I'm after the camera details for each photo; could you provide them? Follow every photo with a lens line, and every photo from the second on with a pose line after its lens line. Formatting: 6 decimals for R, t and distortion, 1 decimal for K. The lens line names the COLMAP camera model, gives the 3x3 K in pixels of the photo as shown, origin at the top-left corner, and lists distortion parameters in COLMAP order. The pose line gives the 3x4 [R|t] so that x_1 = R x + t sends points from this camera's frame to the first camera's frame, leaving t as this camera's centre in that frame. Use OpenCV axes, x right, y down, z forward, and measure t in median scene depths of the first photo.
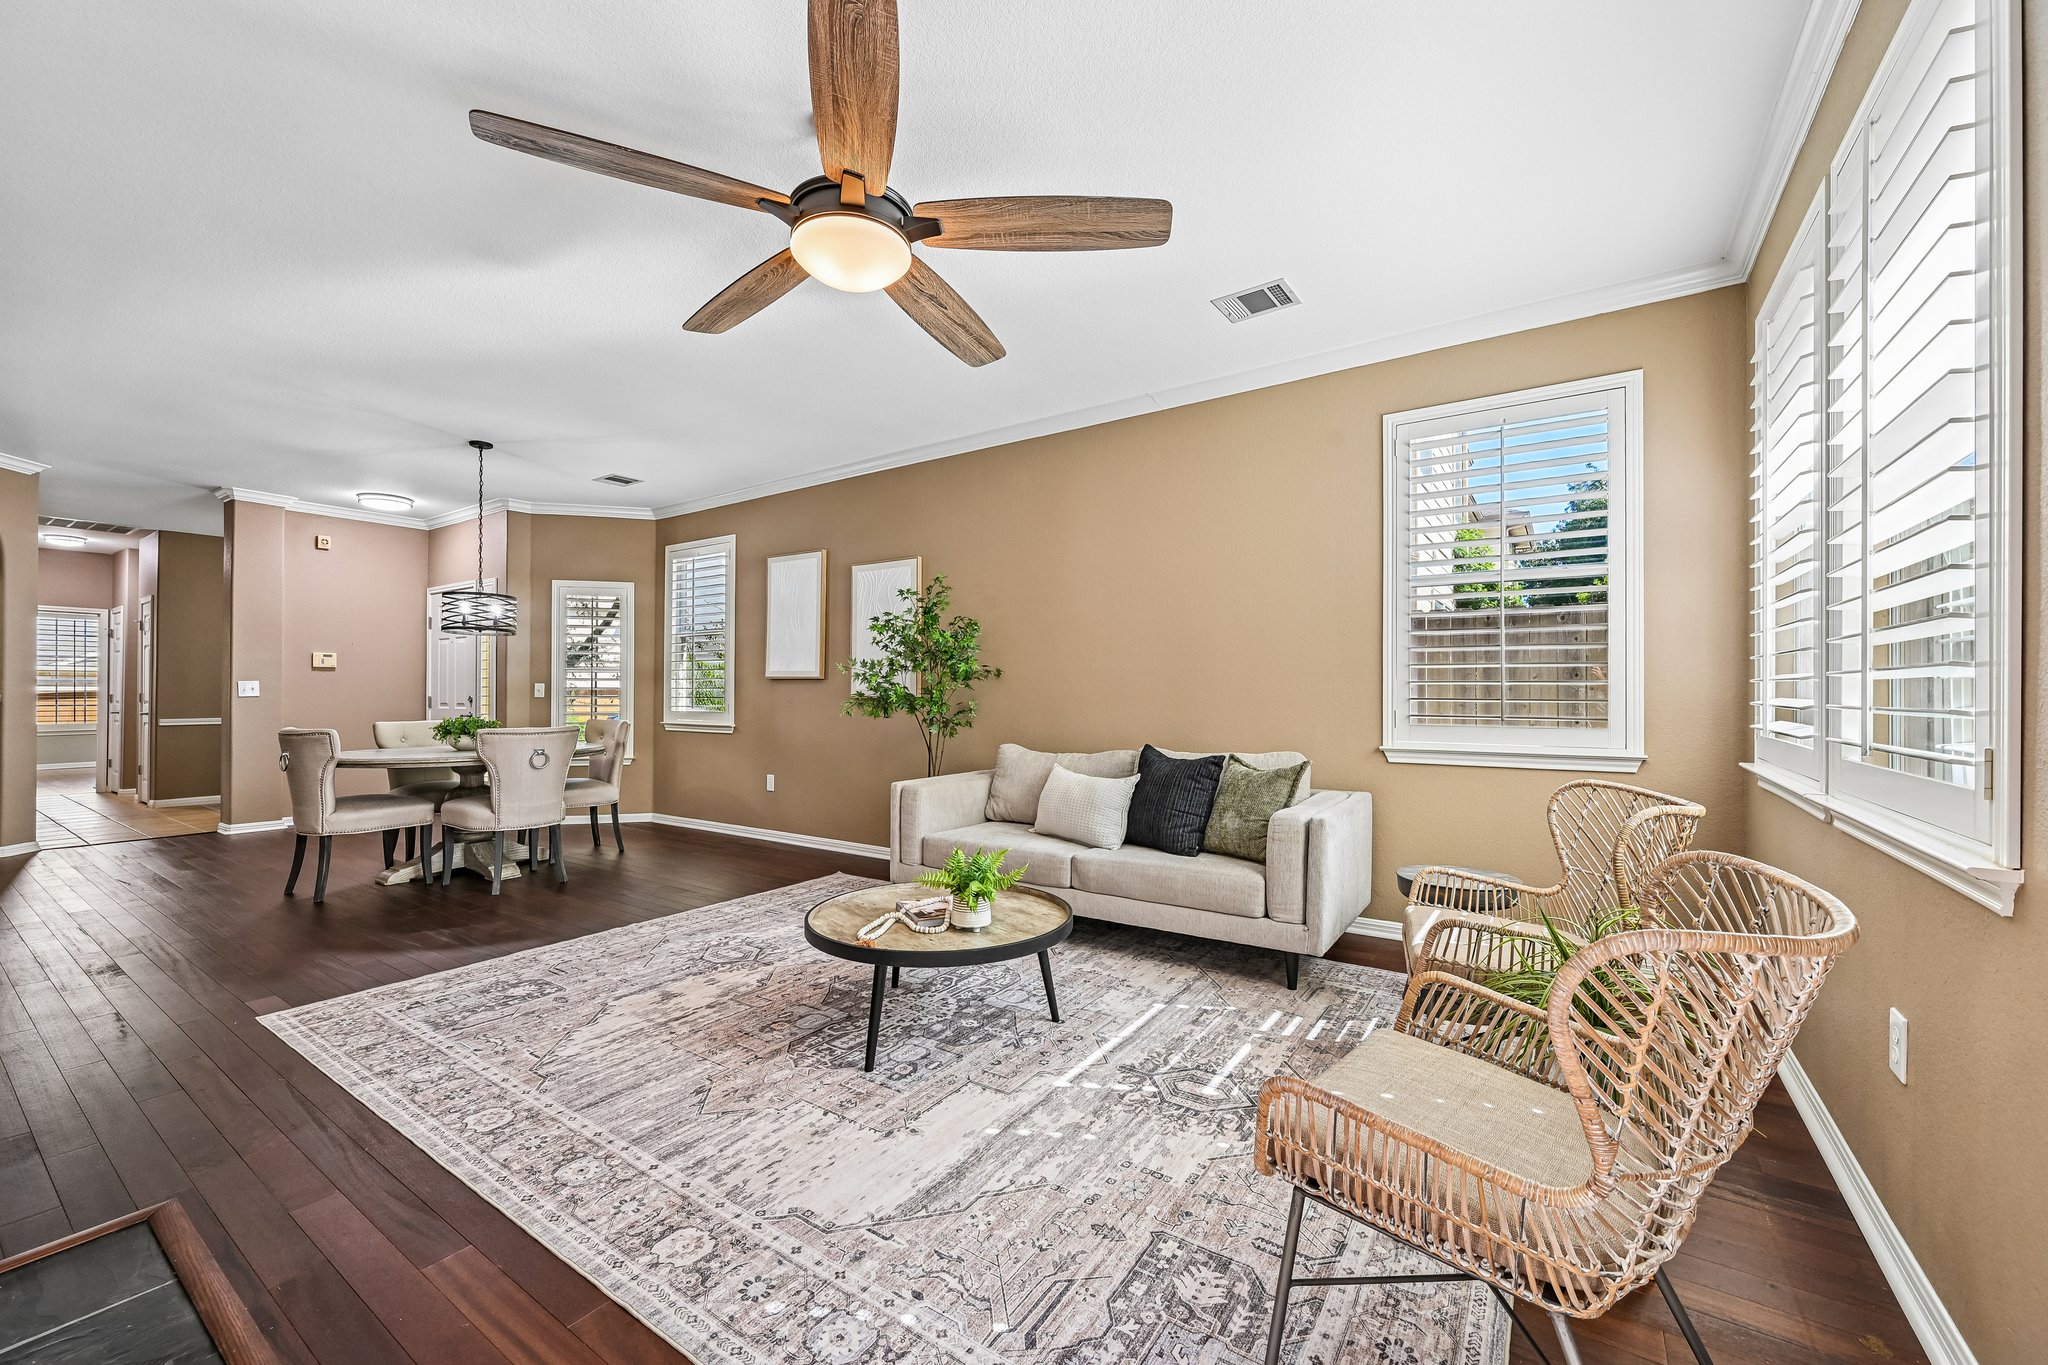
lens RADIAL K [[810.3, 0, 1028.8], [0, 810.3, 690.1], [0, 0, 1]] dist [-0.001734, -0.000198]
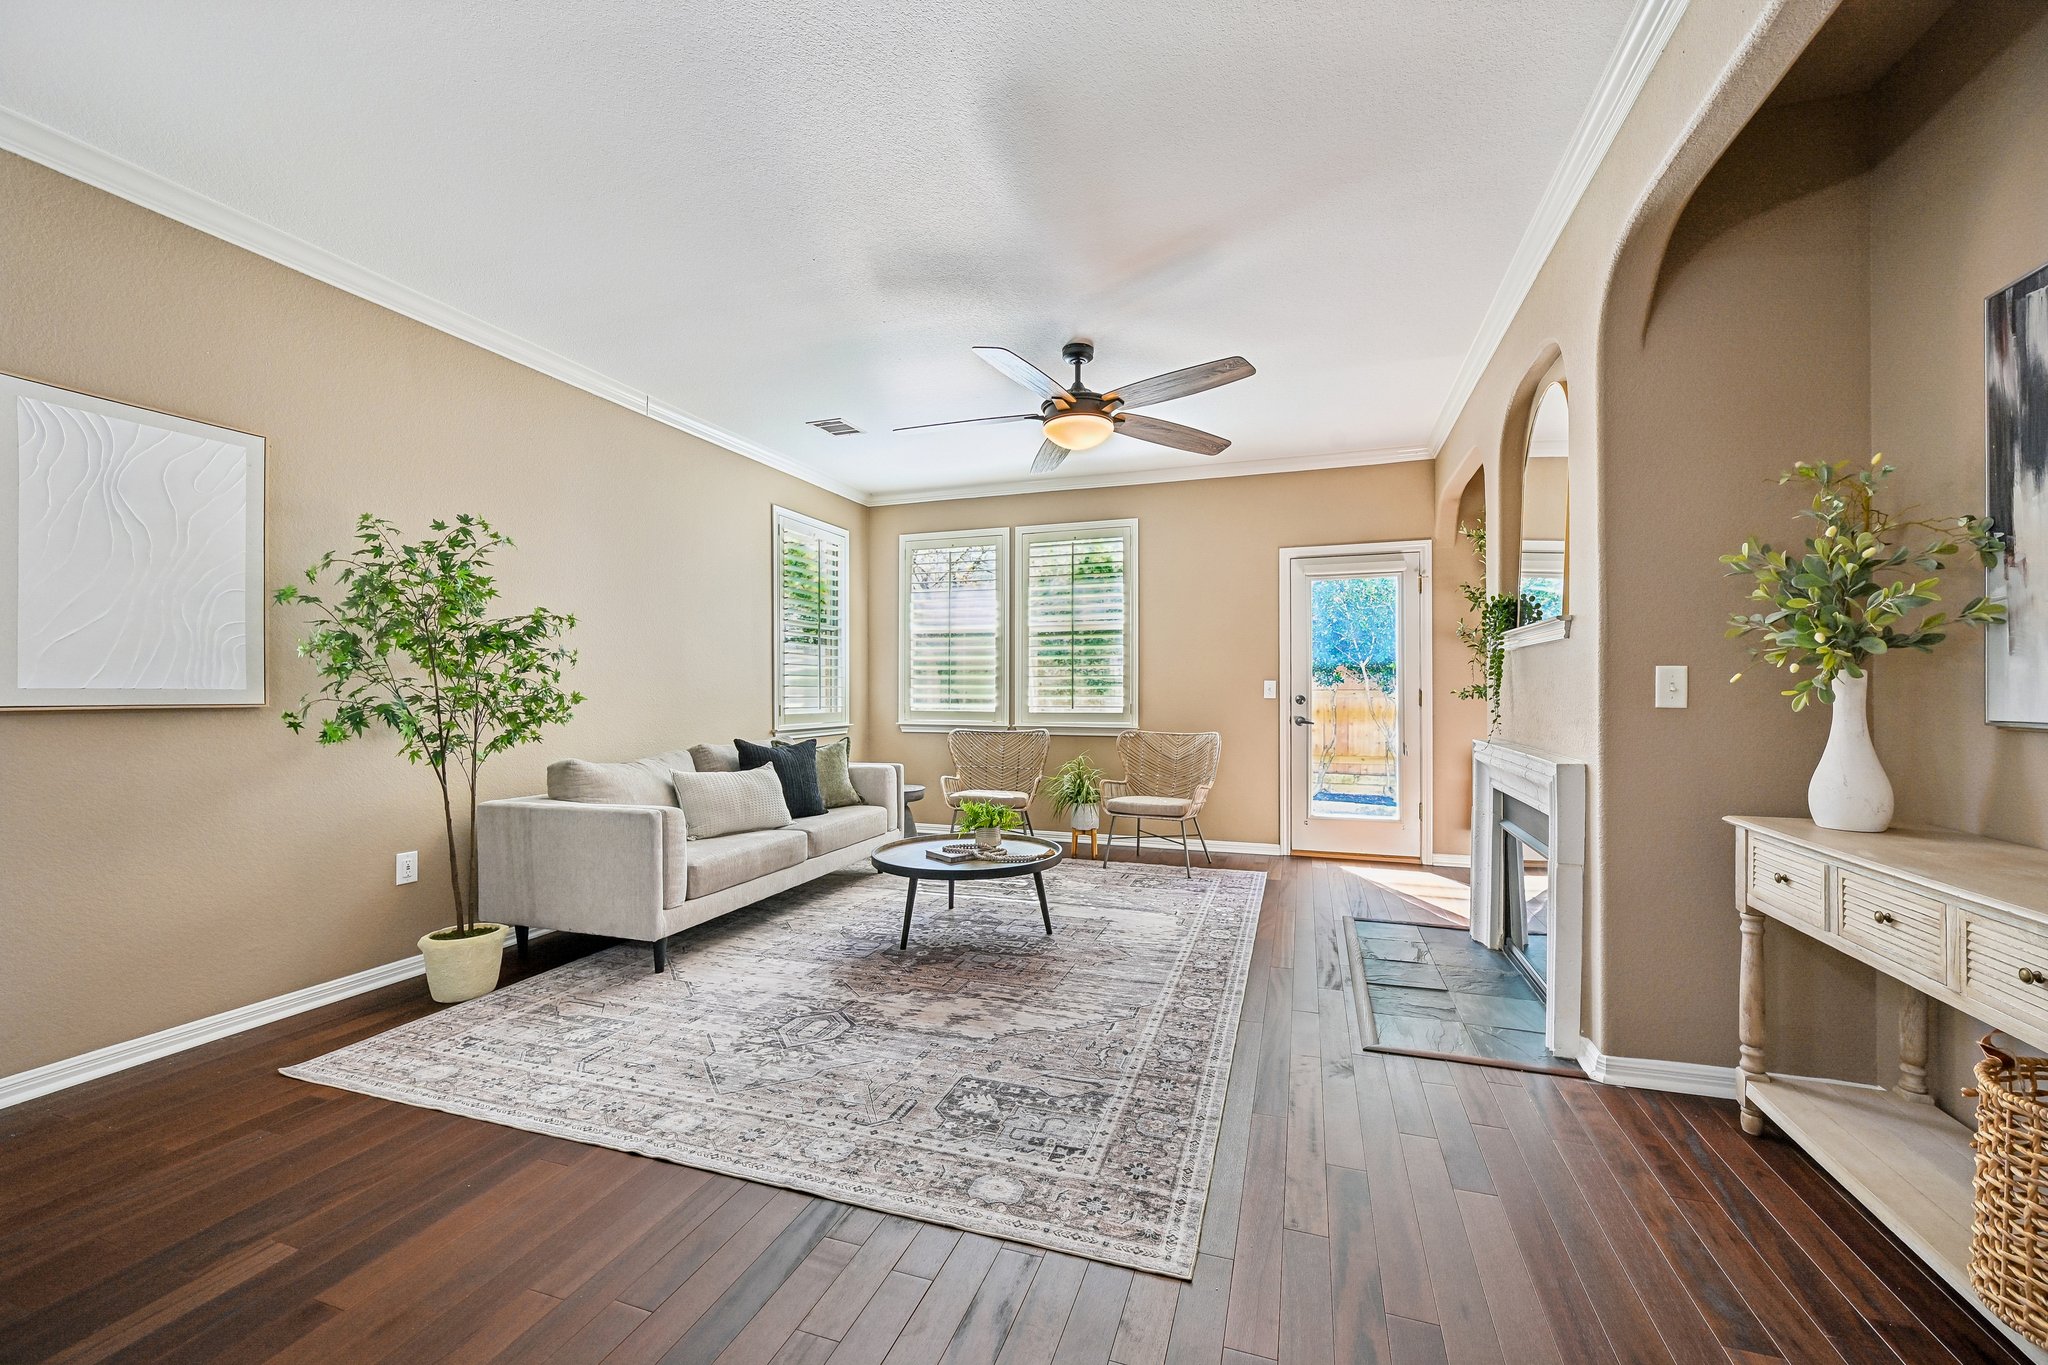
lens RADIAL K [[810.3, 0, 1028.8], [0, 810.3, 690.1], [0, 0, 1]] dist [-0.001734, -0.000198]
pose [[-0.269222, 0.002206, 0.963076, -1.480168], [-0.001518, 0.999995, -0.002715, 0.000869], [-0.963077, -0.002193, -0.269217, 1.271511]]
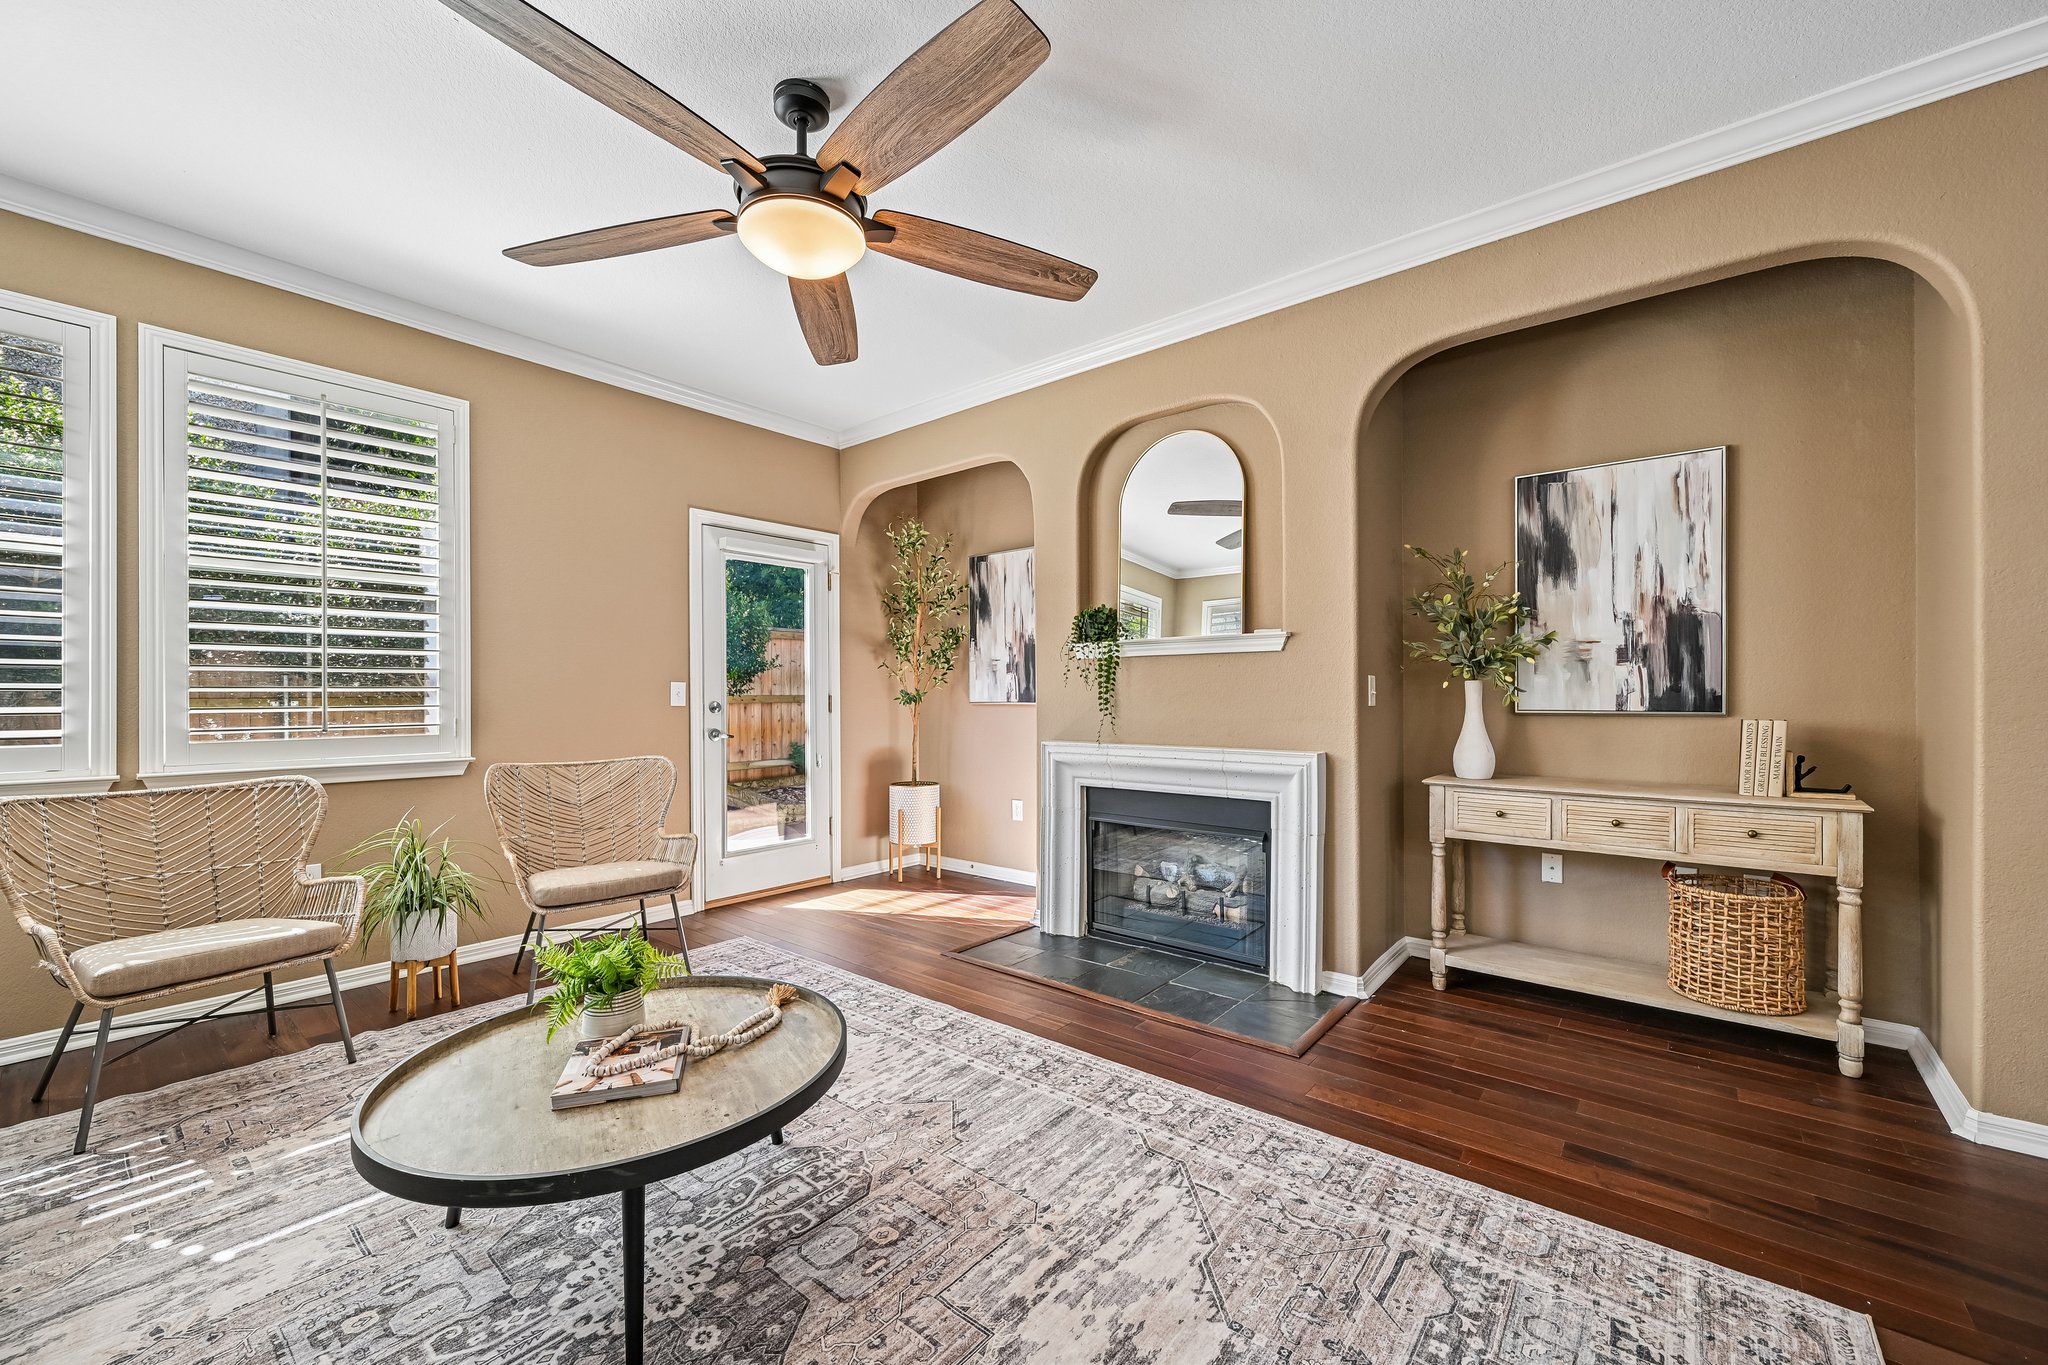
lens RADIAL K [[804.5, 0, 1034.4], [0, 804.5, 695.1], [0, 0, 1]] dist [-0.000509, -0.000083]
pose [[-0.996428, 0.003786, 0.084361, -0.468434], [0.003418, 0.999984, -0.004507, 0.004038], [-0.084376, -0.004203, -0.996425, 1.582124]]
